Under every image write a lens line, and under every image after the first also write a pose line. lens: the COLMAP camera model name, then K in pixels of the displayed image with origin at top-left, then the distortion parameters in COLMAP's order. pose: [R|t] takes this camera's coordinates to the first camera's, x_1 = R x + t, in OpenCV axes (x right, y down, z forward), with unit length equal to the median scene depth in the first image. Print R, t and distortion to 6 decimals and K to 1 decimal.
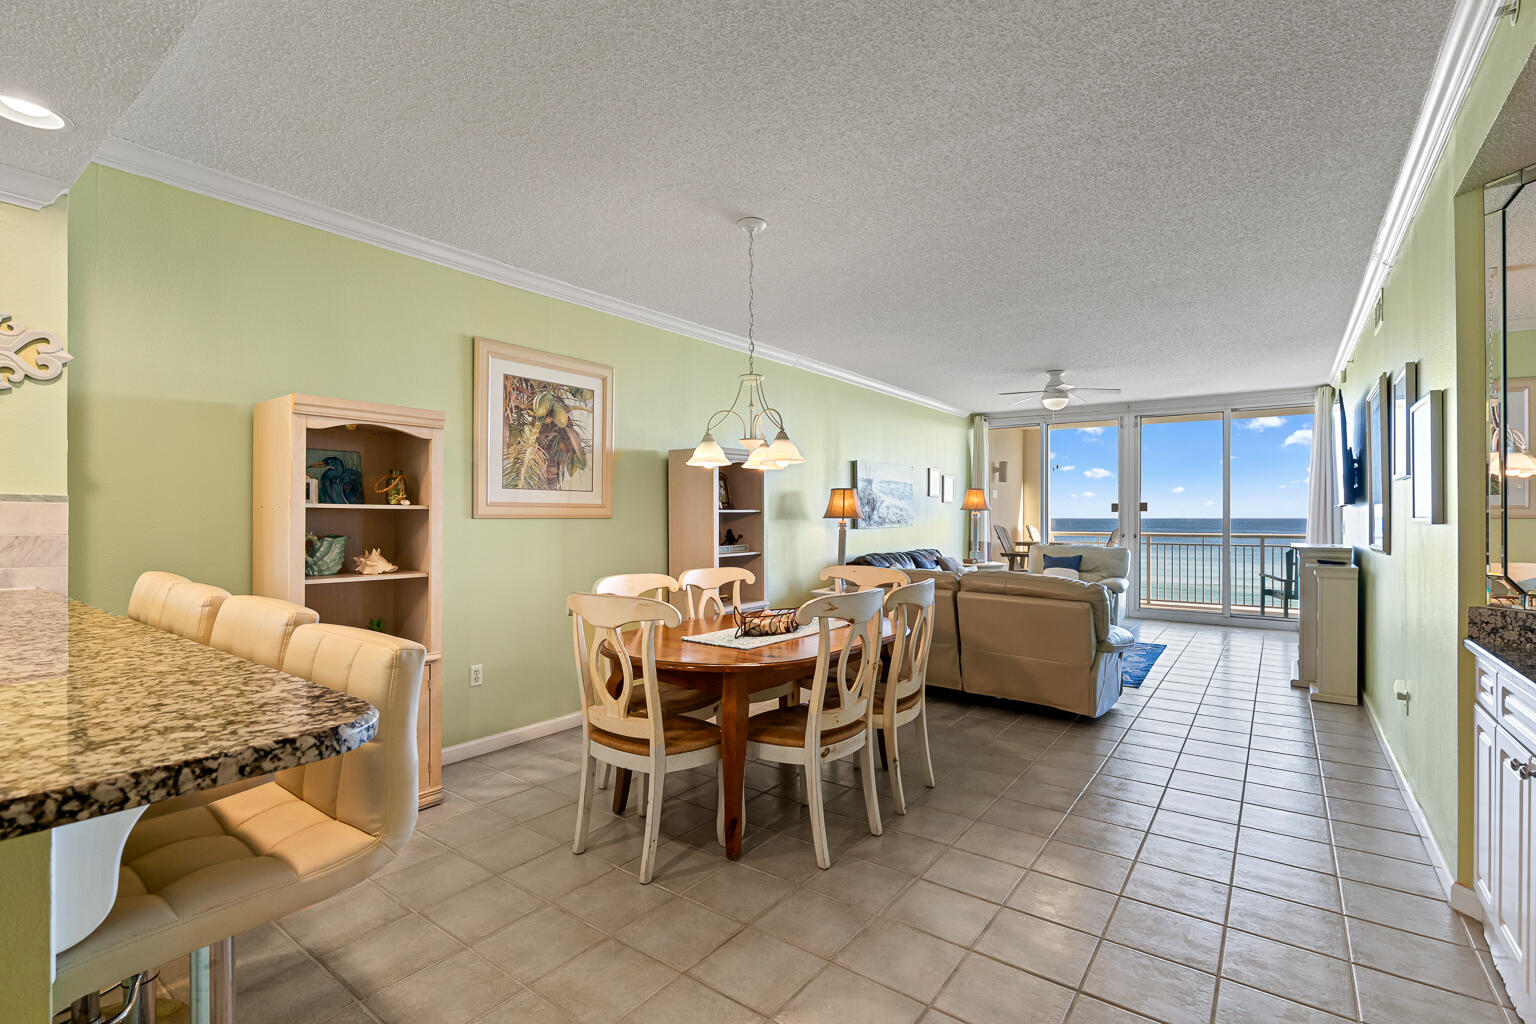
lens RADIAL K [[703.3, 0, 758.9], [0, 703.3, 514.6], [0, 0, 1]] dist [-0.000436, -0.000183]
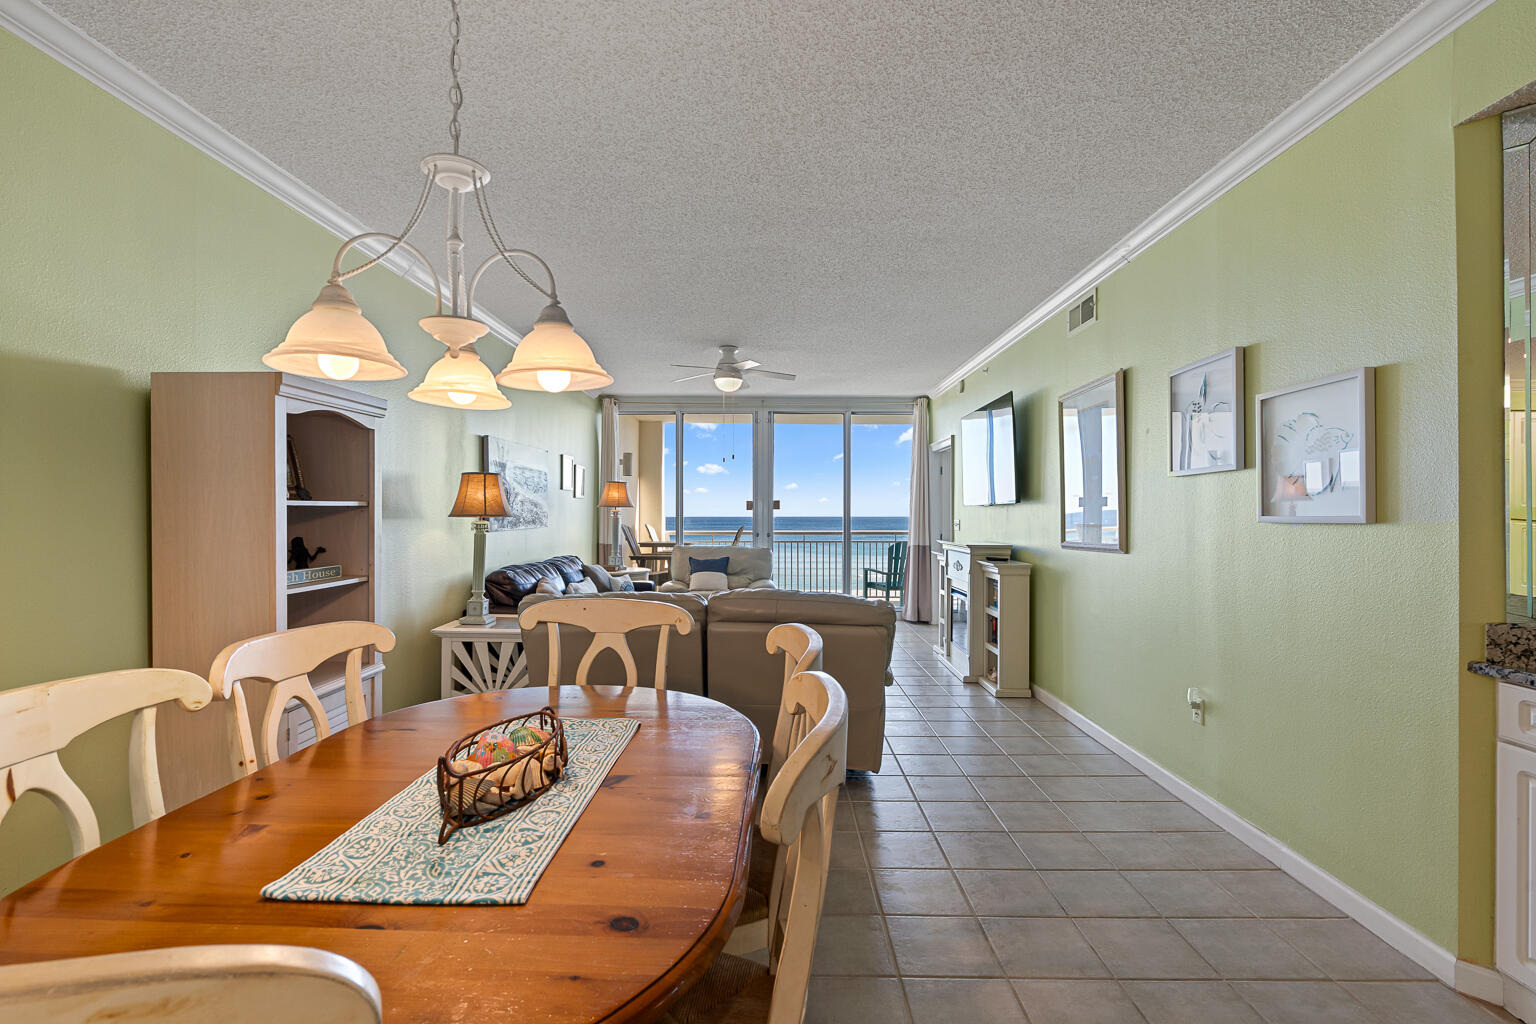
lens RADIAL K [[703.3, 0, 758.9], [0, 703.3, 514.6], [0, 0, 1]] dist [-0.000436, -0.000183]
pose [[0.815717, 0.000129, 0.578451, -0.042767], [-0.001269, 0.999998, 0.001567, 0.001233], [-0.578450, -0.002013, 0.815715, 0.237380]]
